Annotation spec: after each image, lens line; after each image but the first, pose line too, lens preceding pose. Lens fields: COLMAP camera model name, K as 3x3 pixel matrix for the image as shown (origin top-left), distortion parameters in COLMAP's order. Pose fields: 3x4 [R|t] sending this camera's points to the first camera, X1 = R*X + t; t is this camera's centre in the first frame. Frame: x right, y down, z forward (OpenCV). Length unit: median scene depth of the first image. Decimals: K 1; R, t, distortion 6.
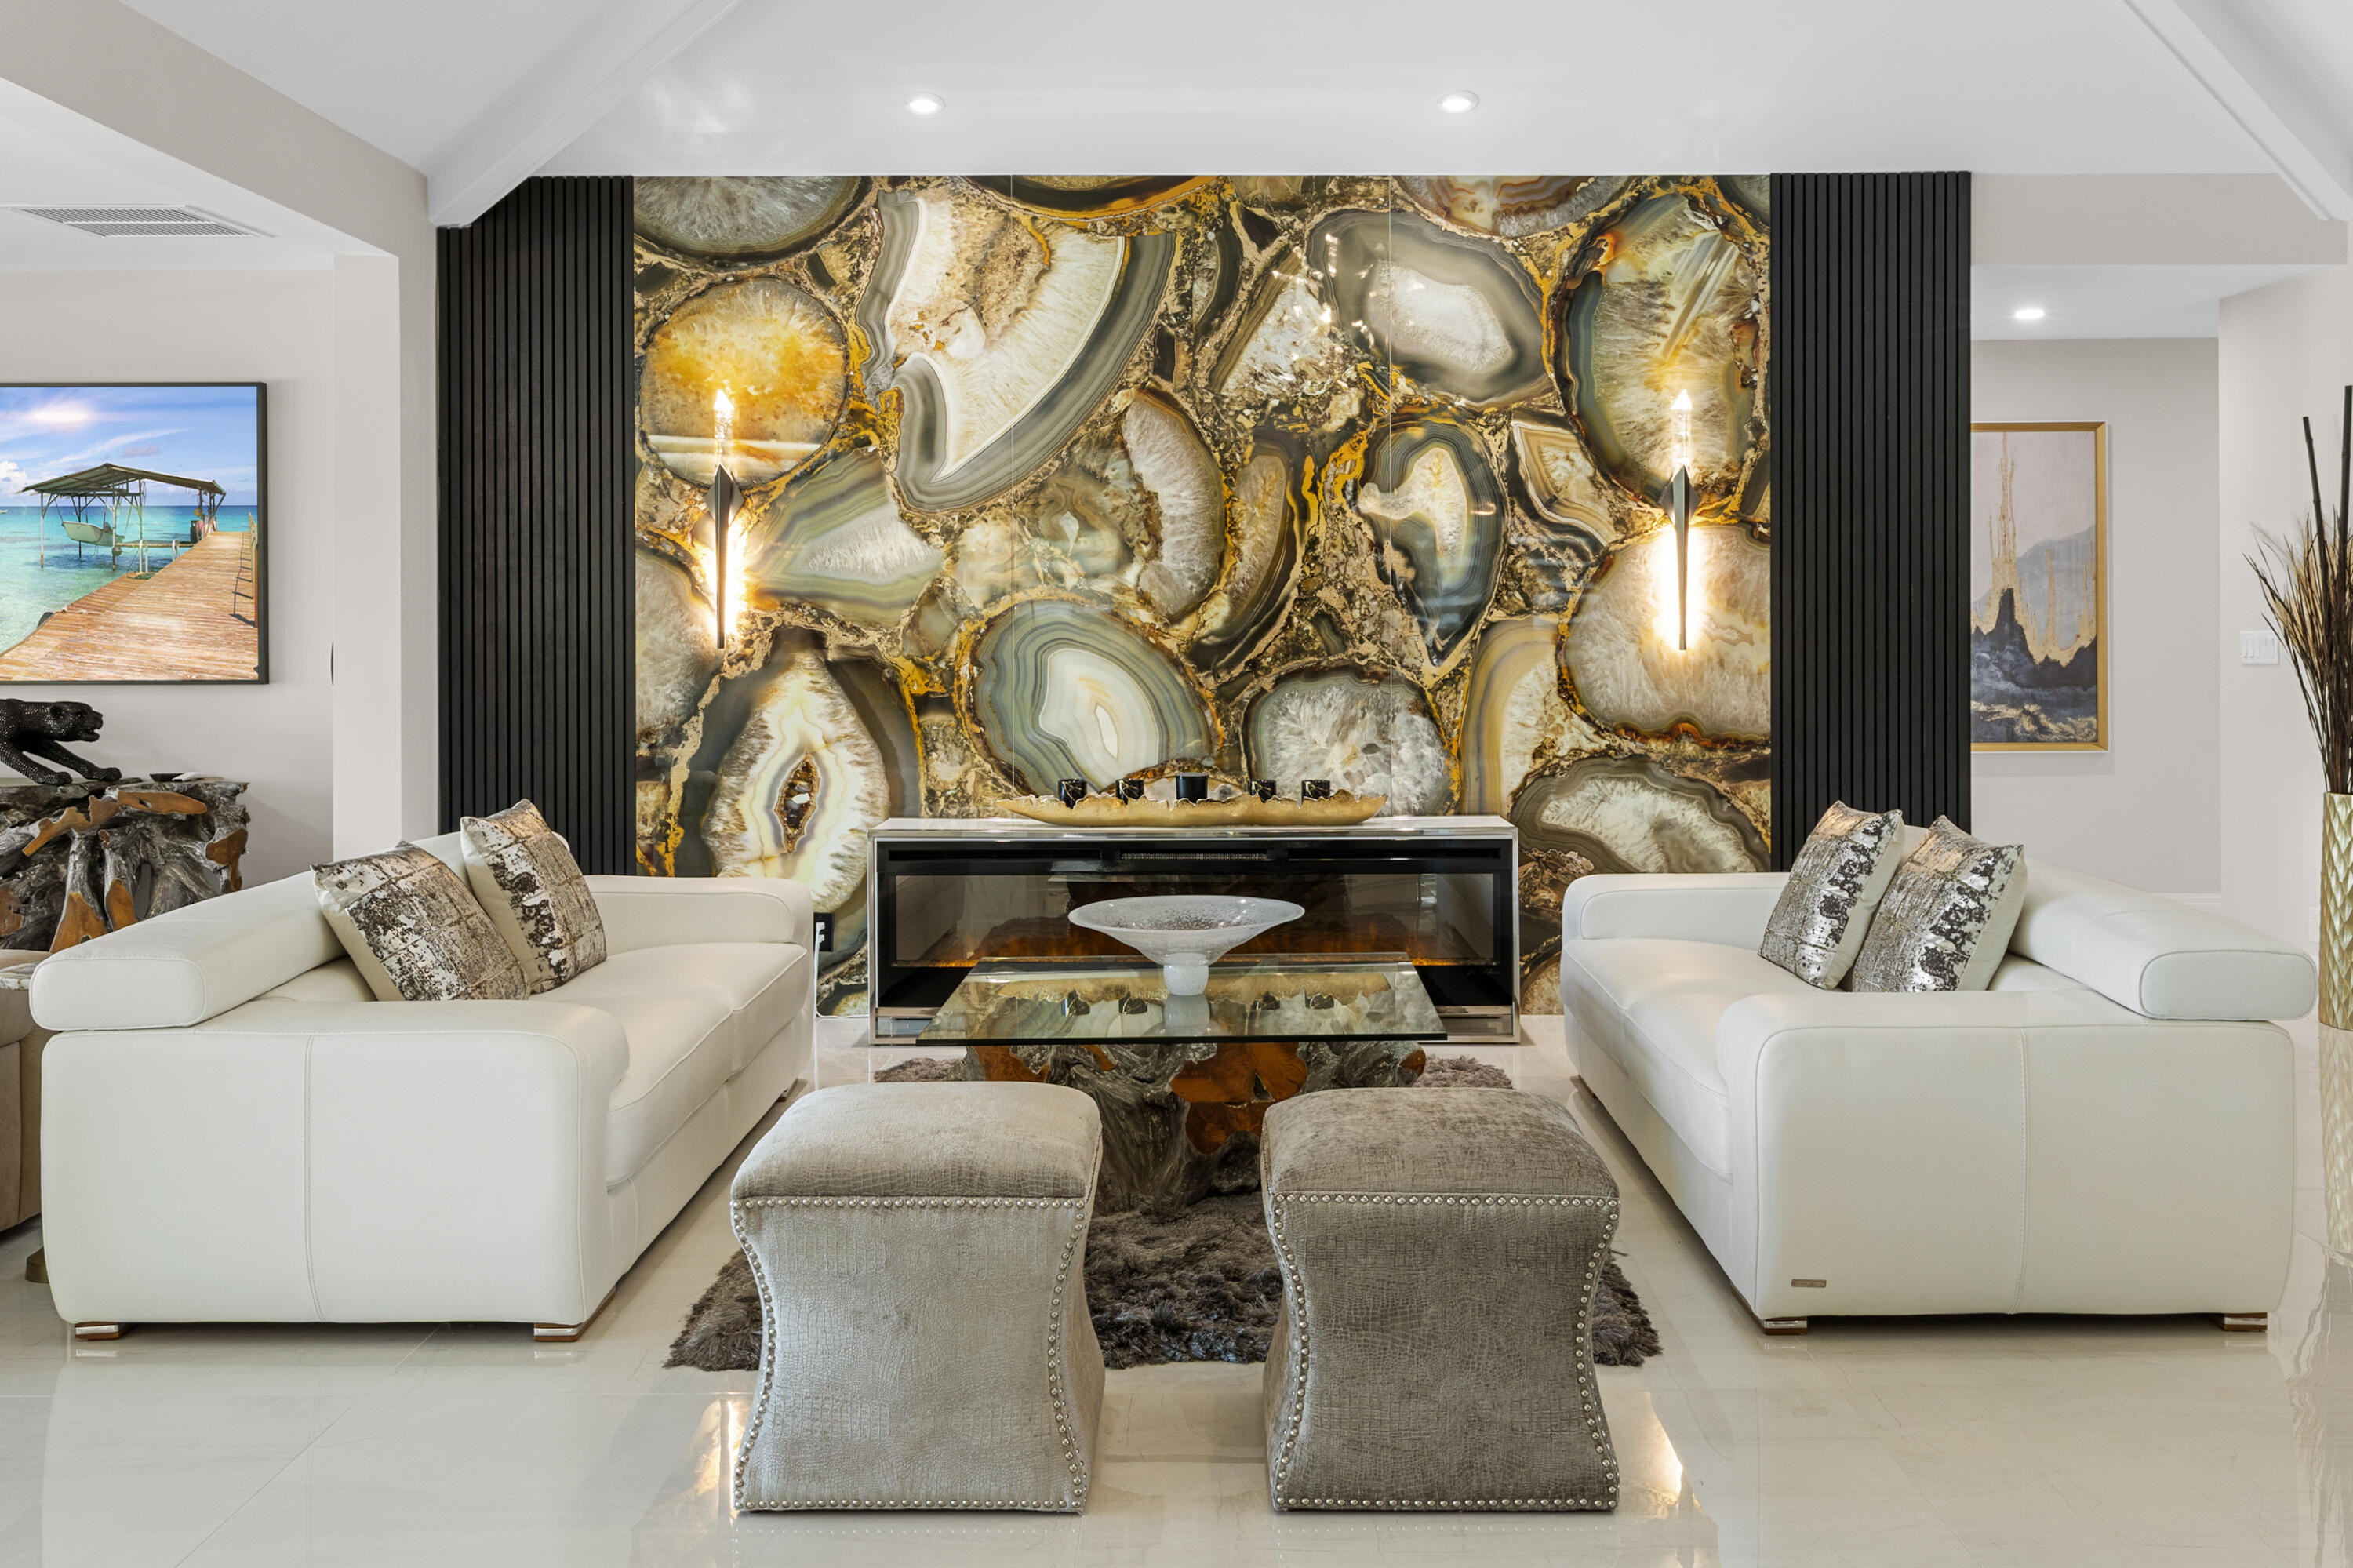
lens RADIAL K [[2132.7, 0, 1183.8], [0, 2132.7, 617.0], [0, 0, 1]] dist [0.002239, 0.001579]
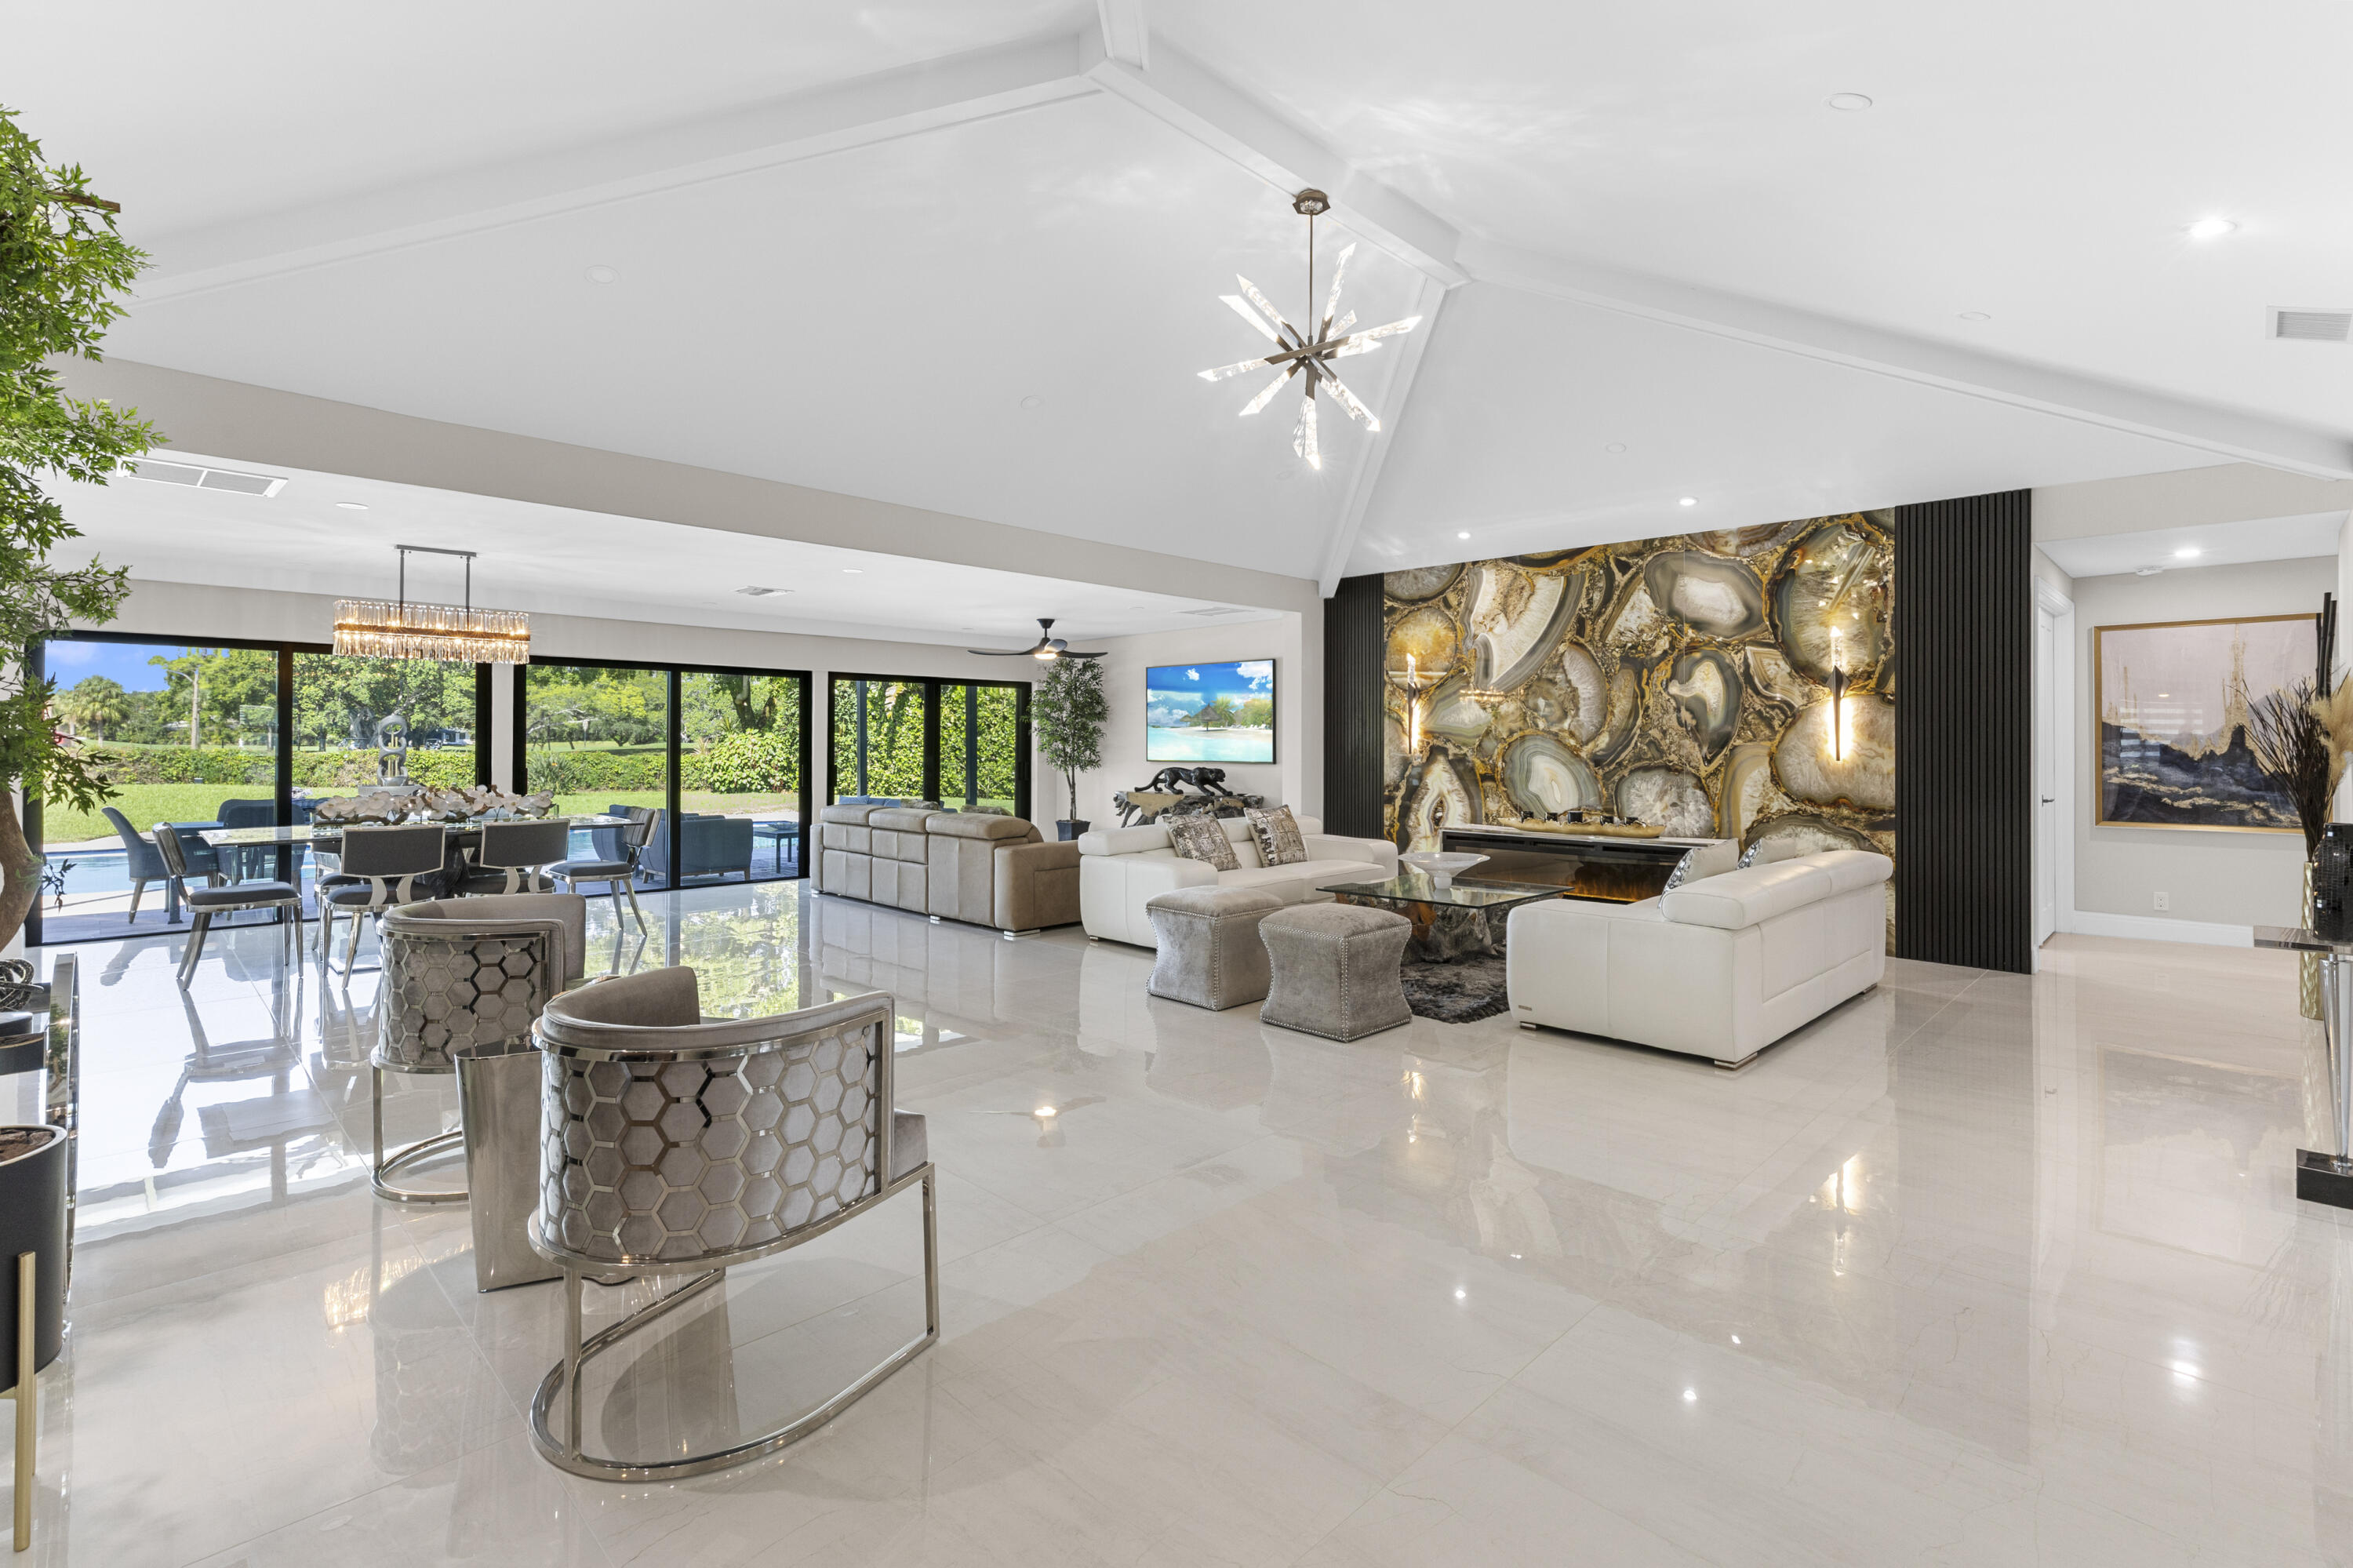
lens RADIAL K [[1066.5, 0, 1187.2], [0, 1066.5, 742.6], [0, 0, 1]] dist [0.000583, 0.000066]
pose [[0.712257, 0.004792, -0.701903, 0.488772], [-0.002110, 0.999987, 0.004686, -0.004168], [0.701916, -0.001857, 0.712257, -0.100259]]
